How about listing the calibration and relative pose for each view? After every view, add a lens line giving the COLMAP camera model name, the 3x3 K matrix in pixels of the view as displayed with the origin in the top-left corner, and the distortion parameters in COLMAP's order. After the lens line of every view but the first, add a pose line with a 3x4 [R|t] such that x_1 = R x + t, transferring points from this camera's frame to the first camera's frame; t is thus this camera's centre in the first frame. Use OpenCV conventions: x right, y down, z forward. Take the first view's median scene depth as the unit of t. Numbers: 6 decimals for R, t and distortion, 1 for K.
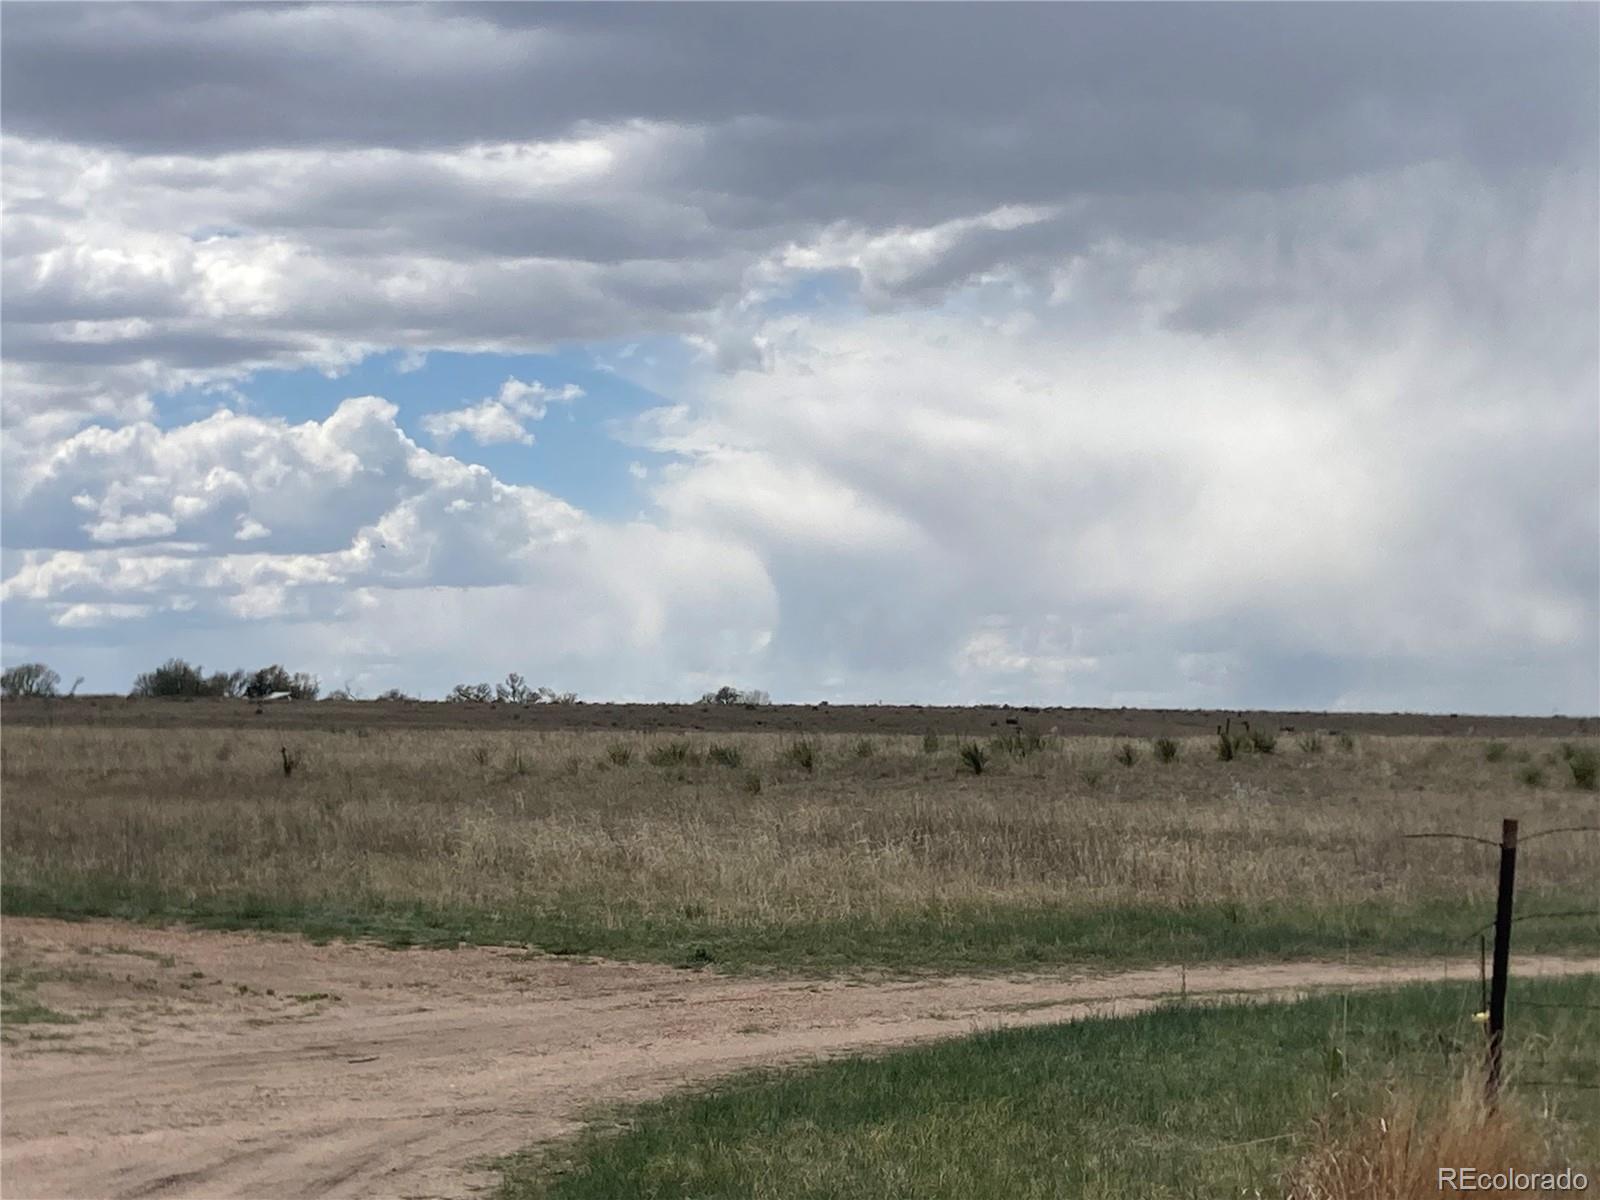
lens RADIAL K [[3528.8, 0, 803.2], [0, 3528.8, 597.7], [0, 0, 1]] dist [0.174083, 0.000000]
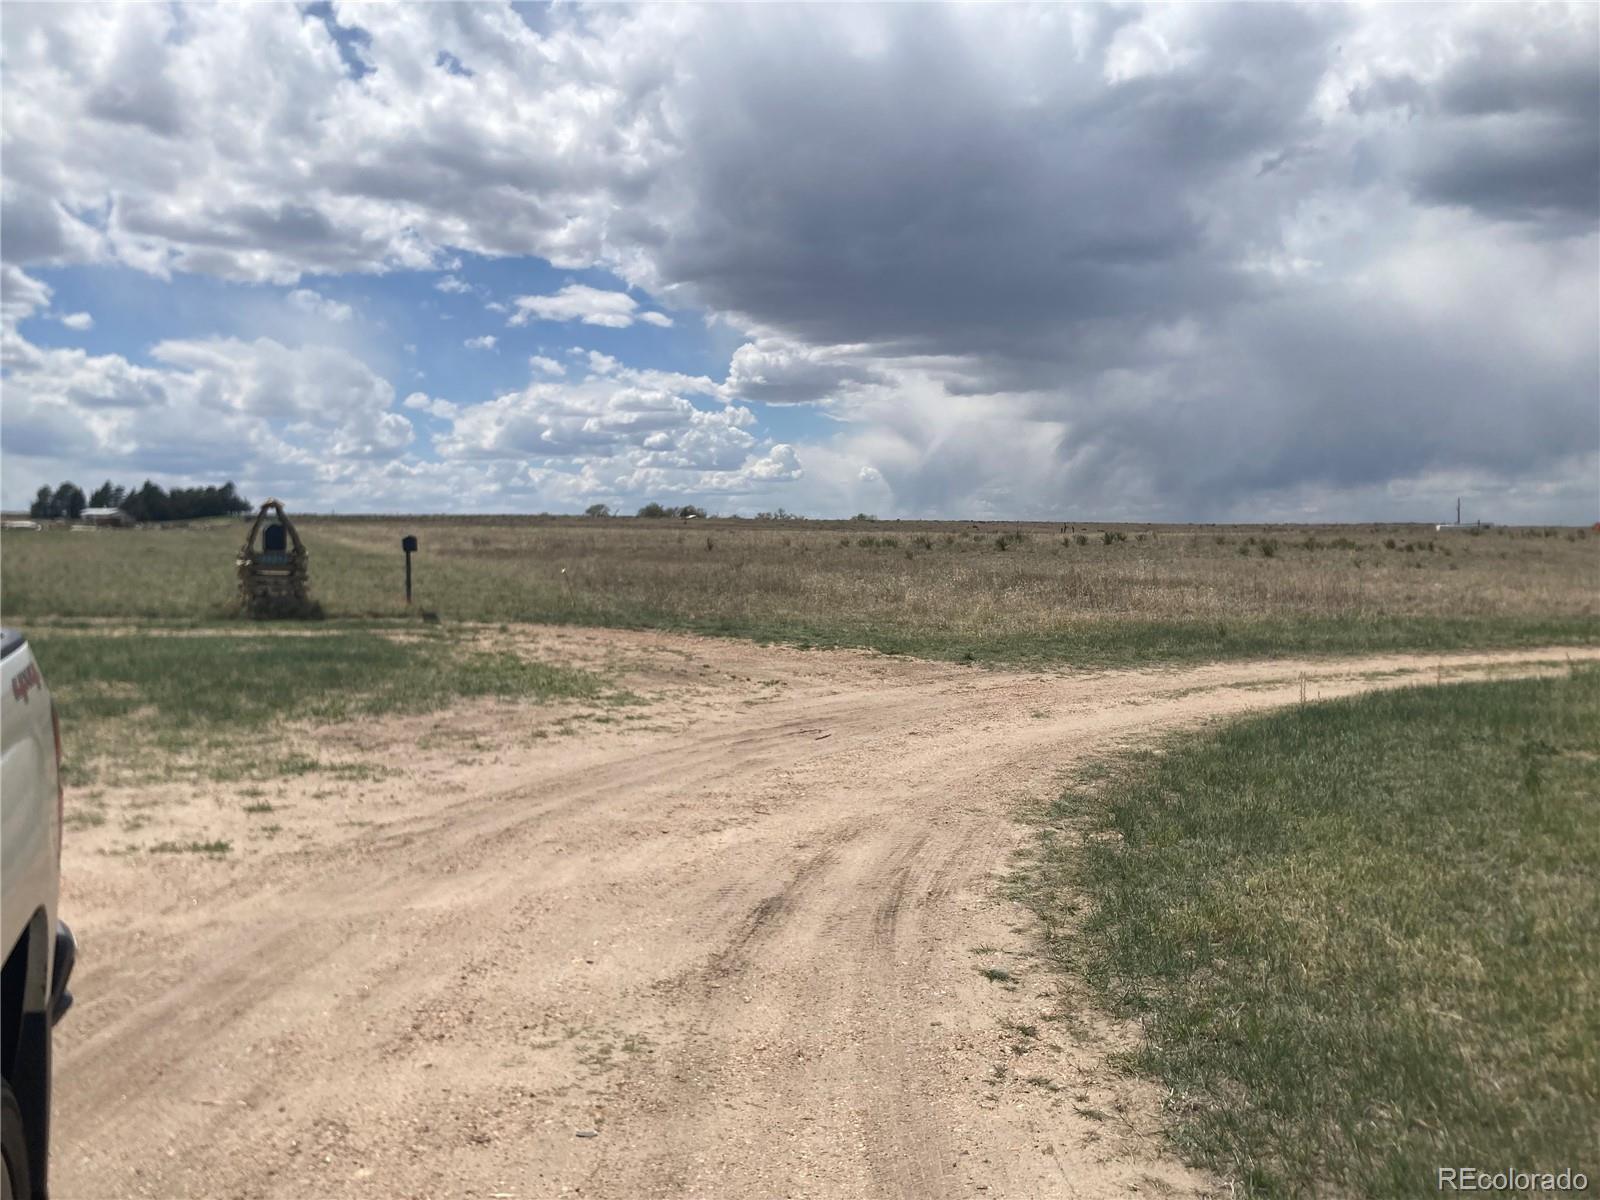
lens RADIAL K [[1277.2, 0, 797.0], [0, 1277.2, 602.7], [0, 0, 1]] dist [0.092193, 0.004162]
pose [[0.998206, 0.005556, -0.059618, -0.077484], [0.000127, 0.995487, 0.094898, 0.007695], [0.059876, -0.094736, 0.993700, 0.313205]]
